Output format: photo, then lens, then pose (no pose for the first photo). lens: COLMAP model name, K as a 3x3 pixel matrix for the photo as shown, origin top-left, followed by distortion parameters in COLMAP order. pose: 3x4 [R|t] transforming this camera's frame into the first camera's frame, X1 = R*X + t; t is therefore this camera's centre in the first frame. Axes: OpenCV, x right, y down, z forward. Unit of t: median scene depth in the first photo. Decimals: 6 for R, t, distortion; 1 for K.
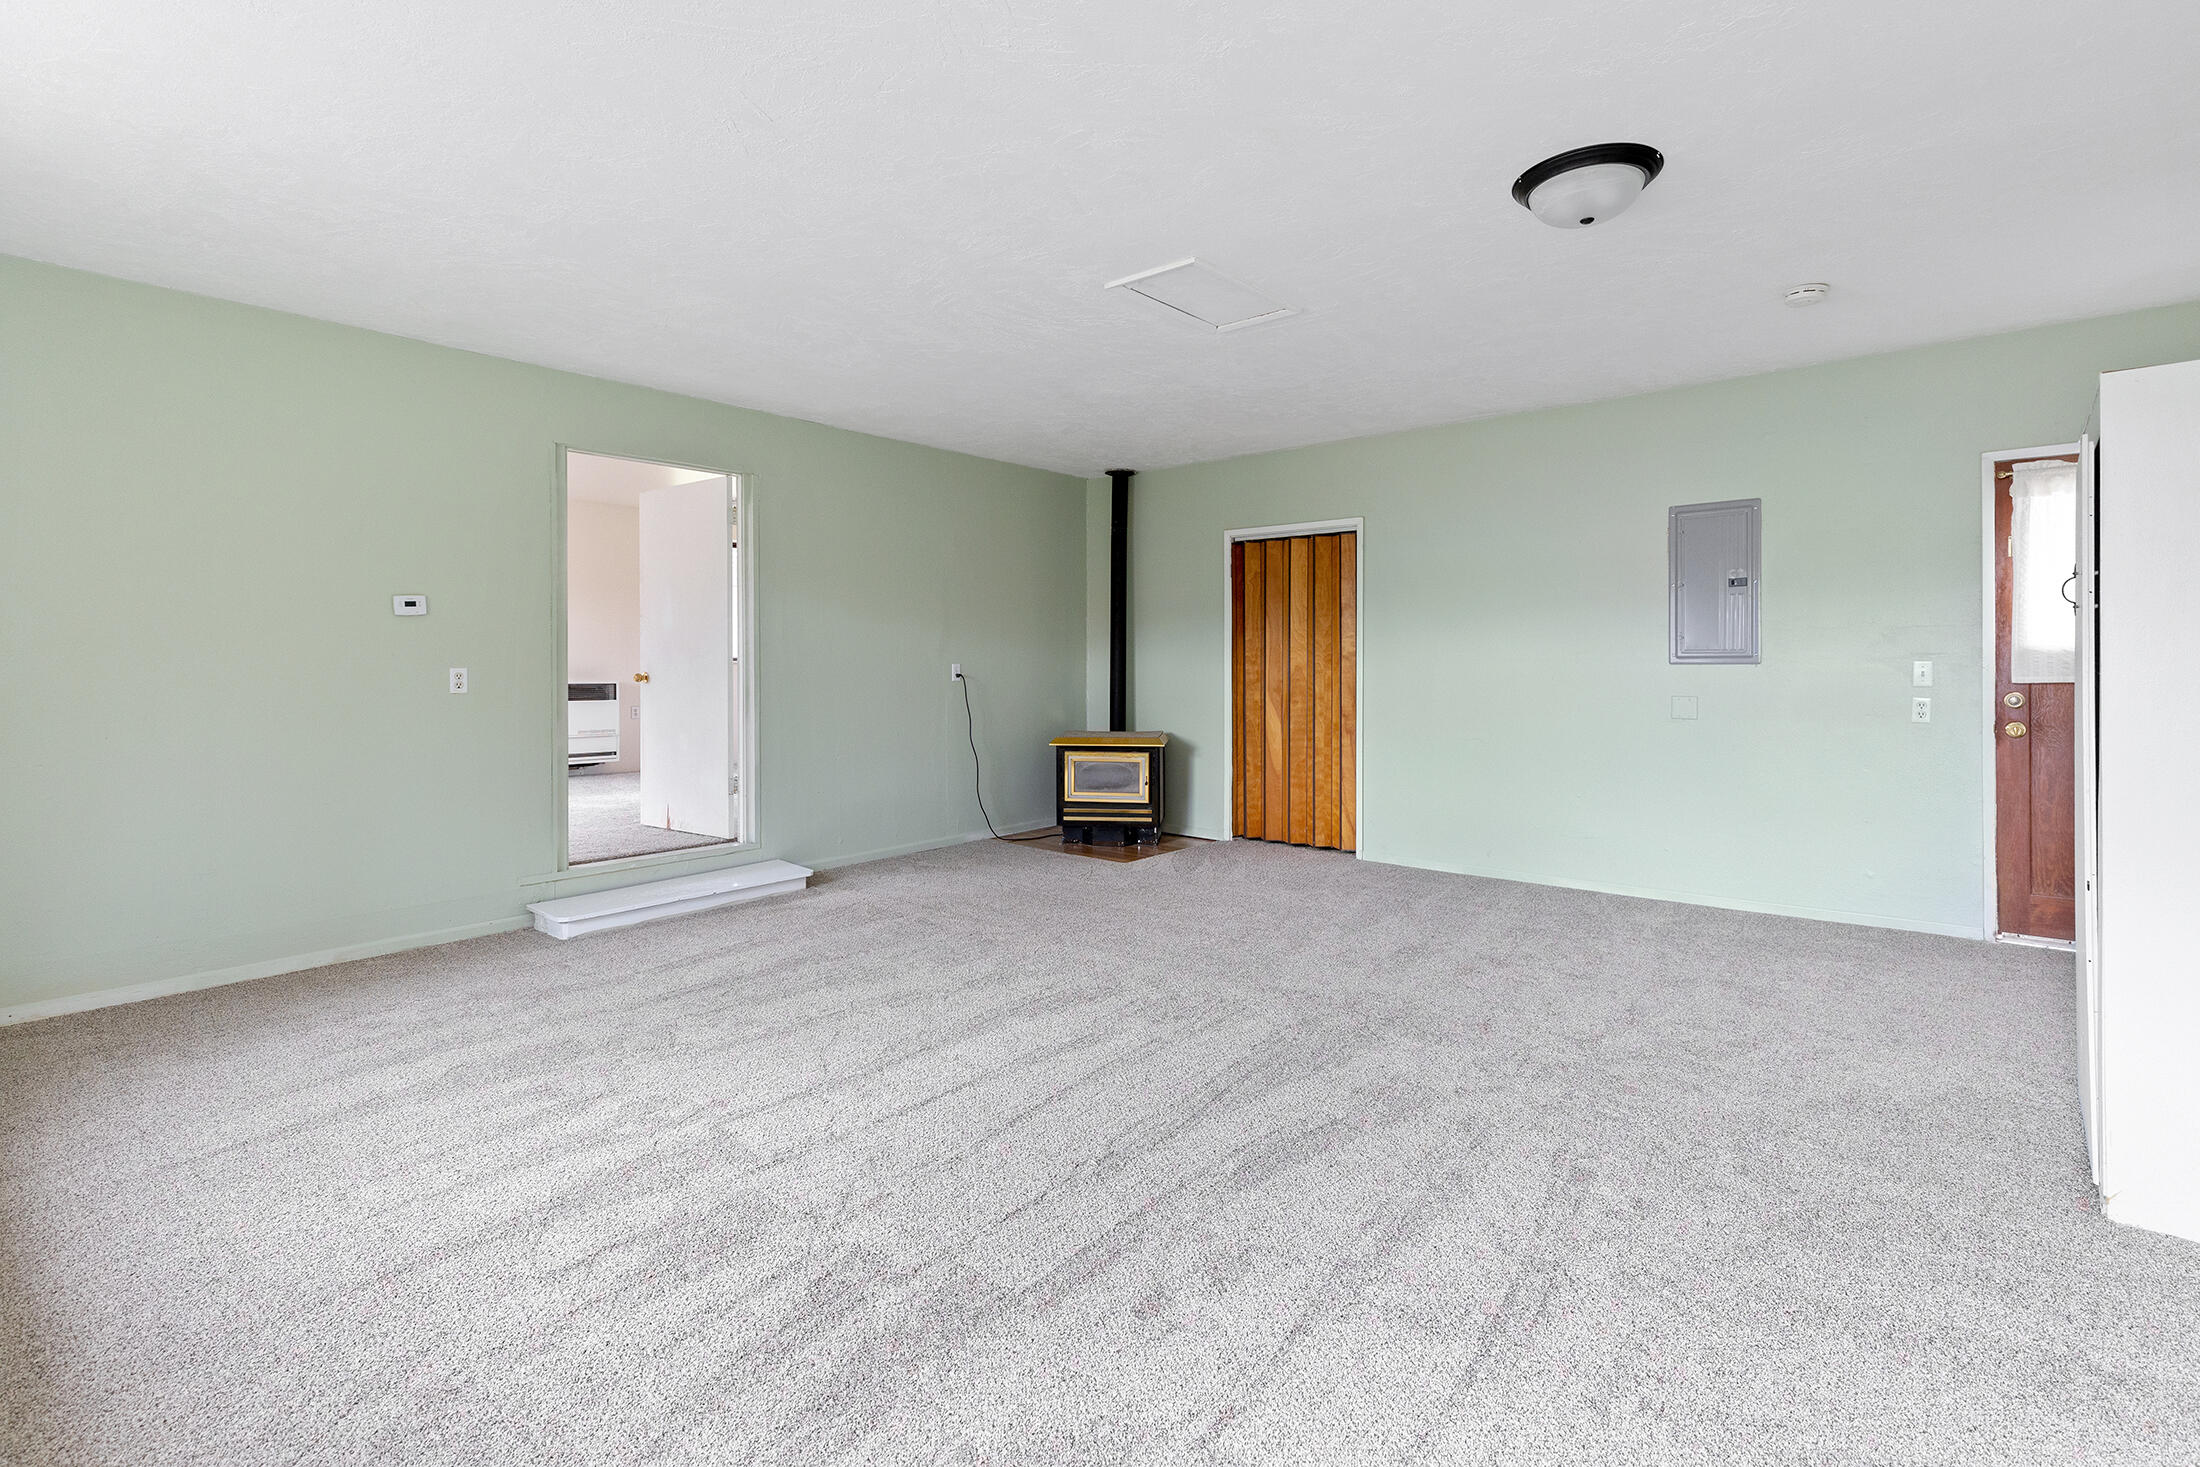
lens RADIAL K [[1053.6, 0, 1102.4], [0, 1053.6, 662.0], [0, 0, 1]] dist [0.001318, 0.000112]
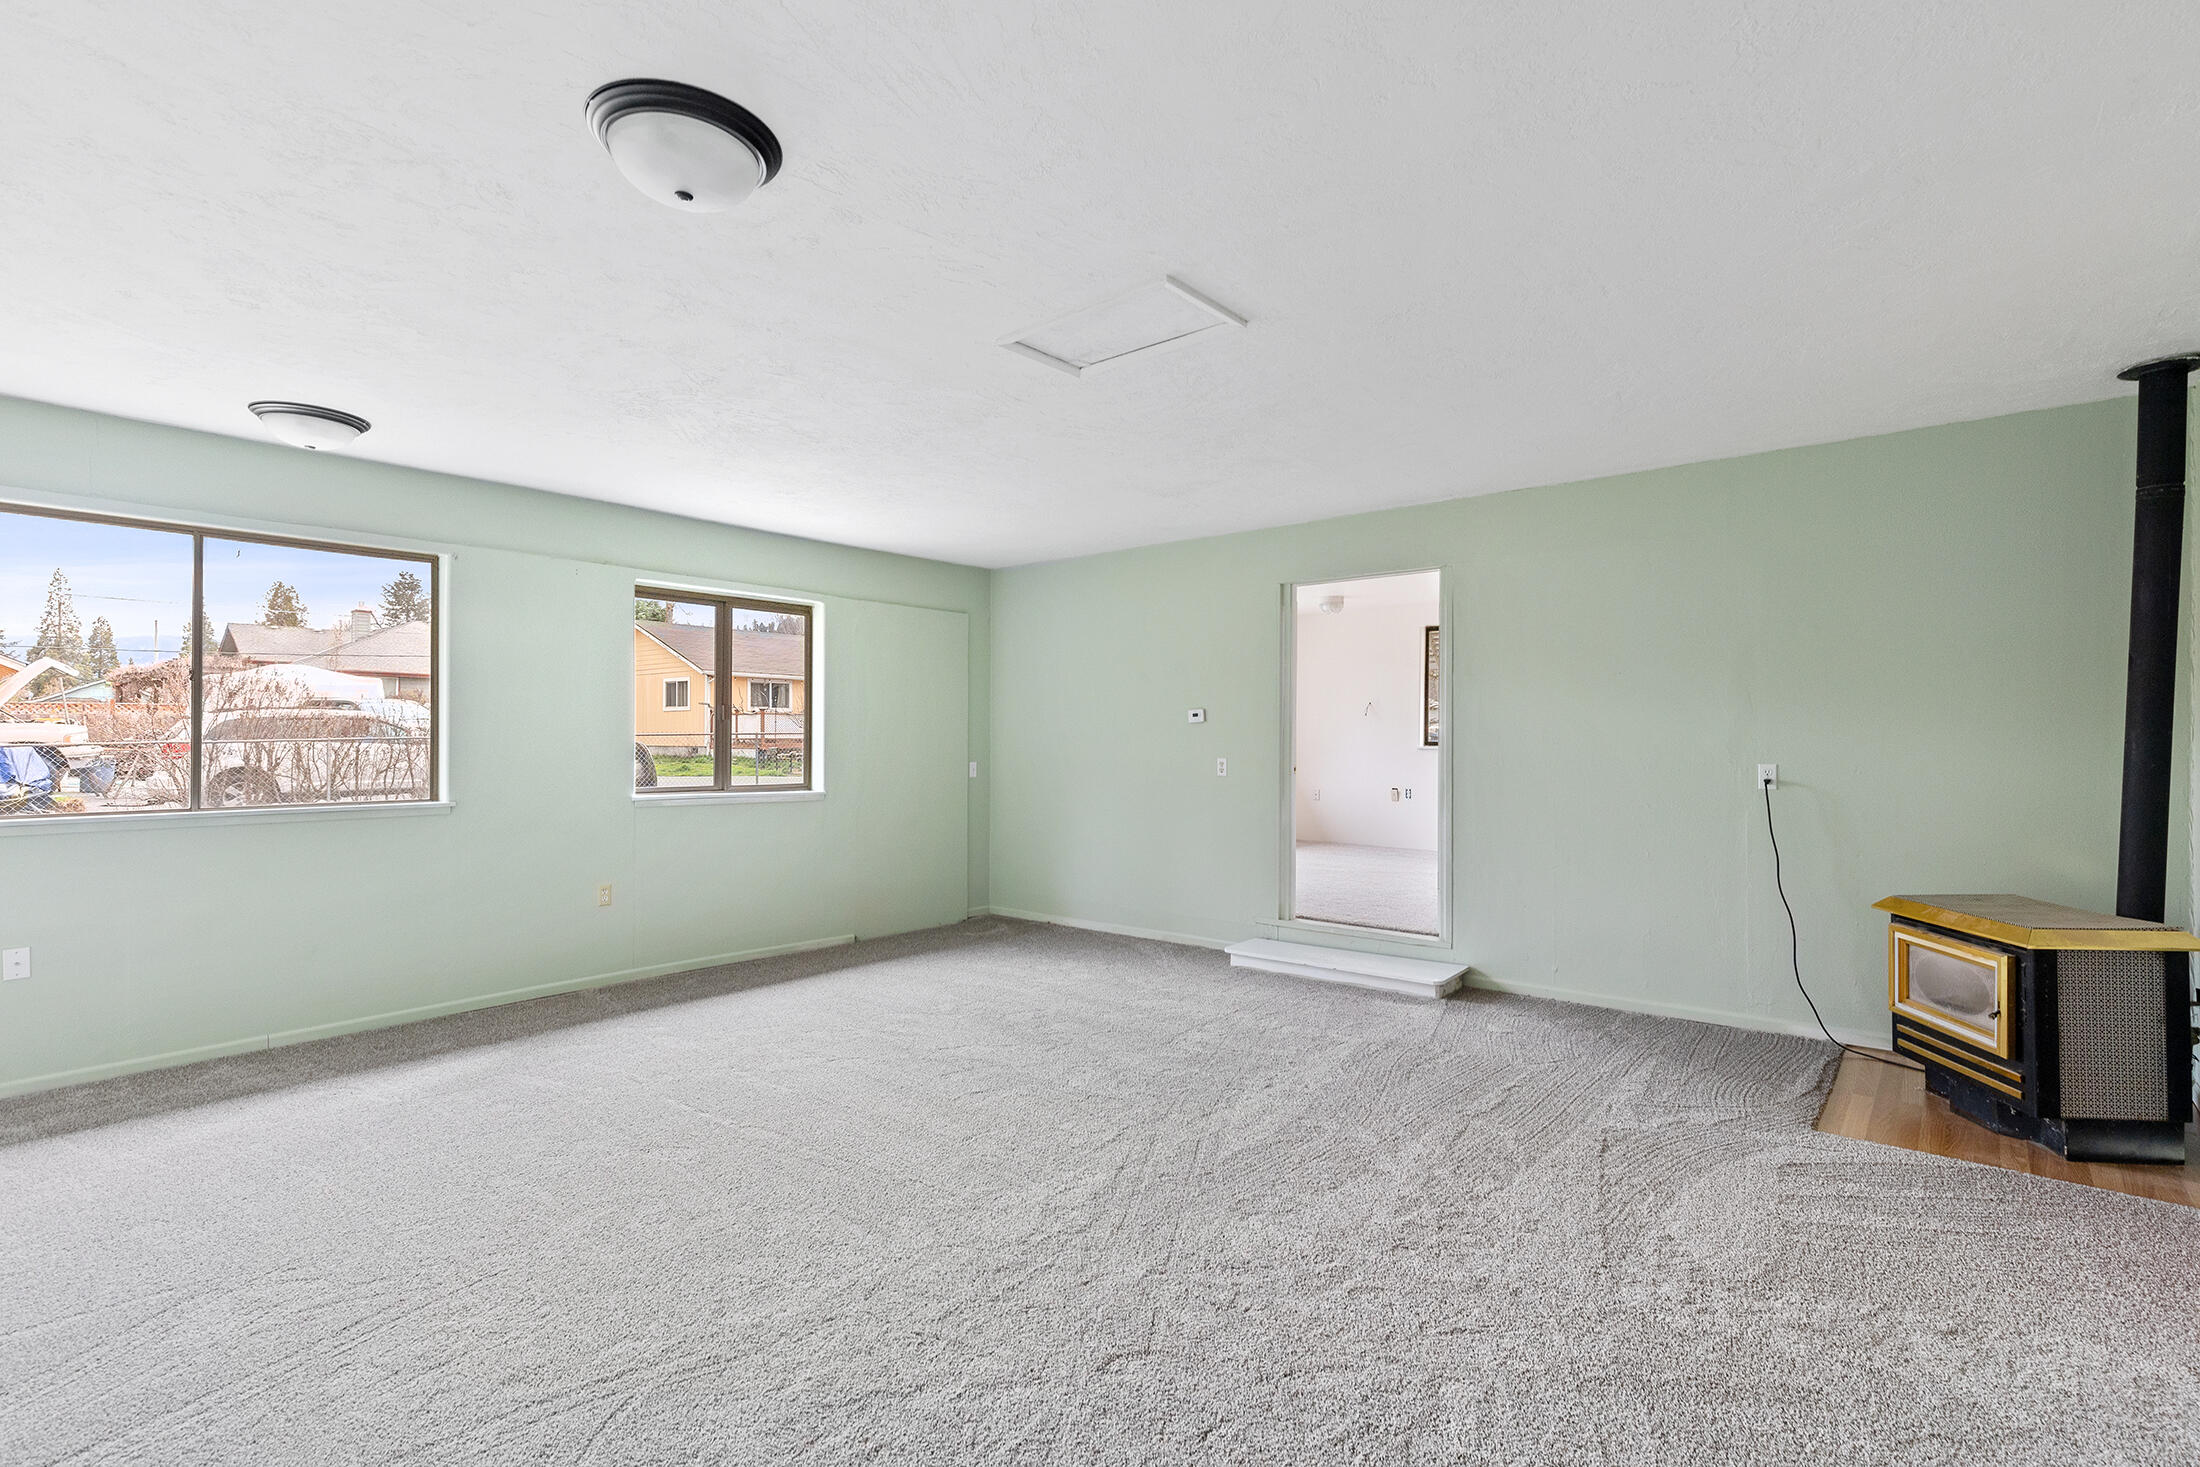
lens RADIAL K [[1000.7, 0, 1105.3], [0, 1000.7, 733.4], [0, 0, 1]] dist [0.007013, 0.000341]
pose [[0.004088, -0.009297, -0.999948, 0.673467], [-0.005569, 0.999941, -0.009320, -0.013014], [0.999976, 0.005607, 0.004036, 0.759512]]
